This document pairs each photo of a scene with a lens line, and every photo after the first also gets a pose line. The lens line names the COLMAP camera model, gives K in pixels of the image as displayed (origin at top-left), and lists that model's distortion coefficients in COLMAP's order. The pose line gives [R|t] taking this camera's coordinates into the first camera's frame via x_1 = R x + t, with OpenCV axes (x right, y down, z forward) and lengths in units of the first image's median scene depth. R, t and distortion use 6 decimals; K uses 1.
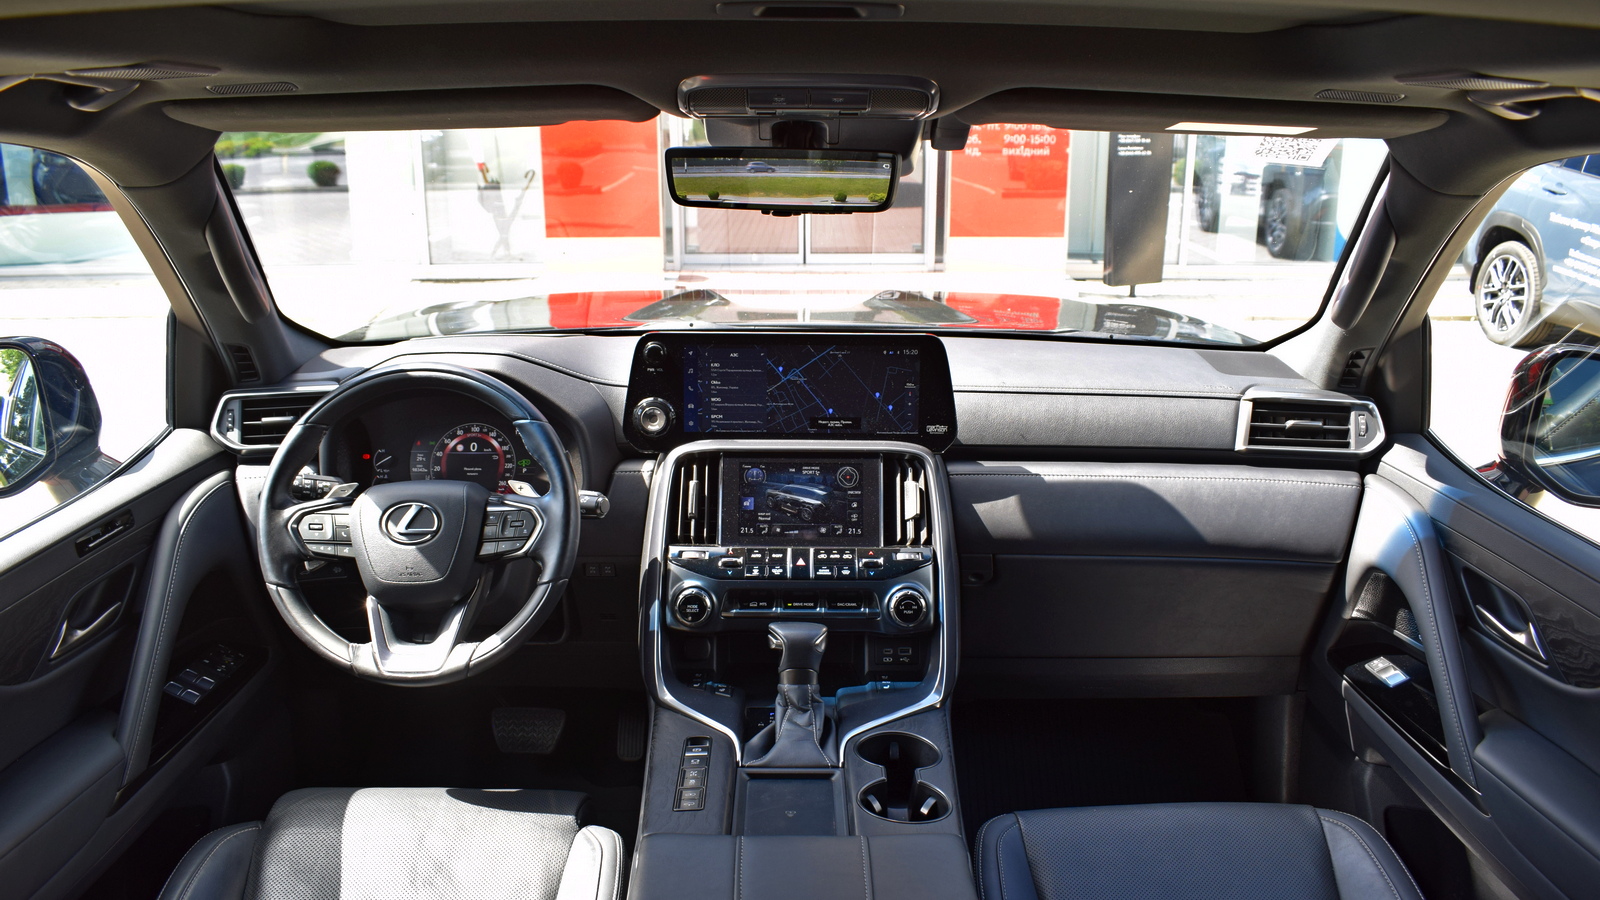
lens RADIAL K [[1277.6, 0, 800.0], [0, 1277.6, 450.0], [0, 0, 1]] dist [-0.083179, 0.005471]
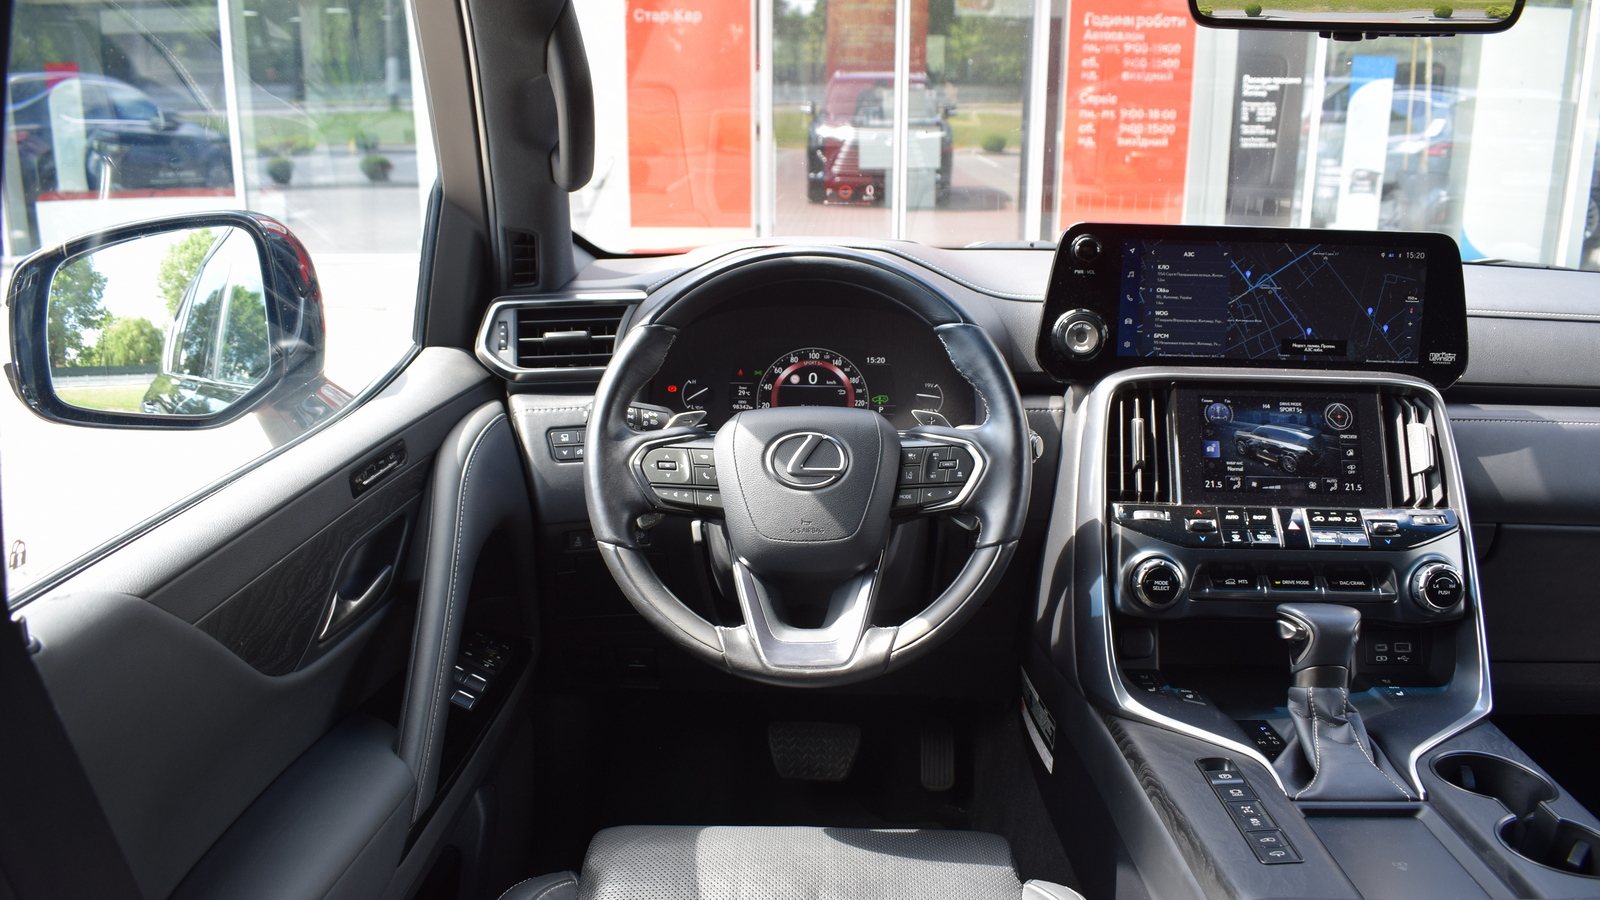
lens RADIAL K [[1306.4, 0, 800.0], [0, 1306.4, 450.0], [0, 0, 1]] dist [-0.088115, 0.004876]
pose [[0.999690, 0.013145, -0.021158, -0.270047], [-0.013492, 0.999775, -0.016345, 0.058699], [0.020938, 0.016625, 0.999643, 0.232995]]
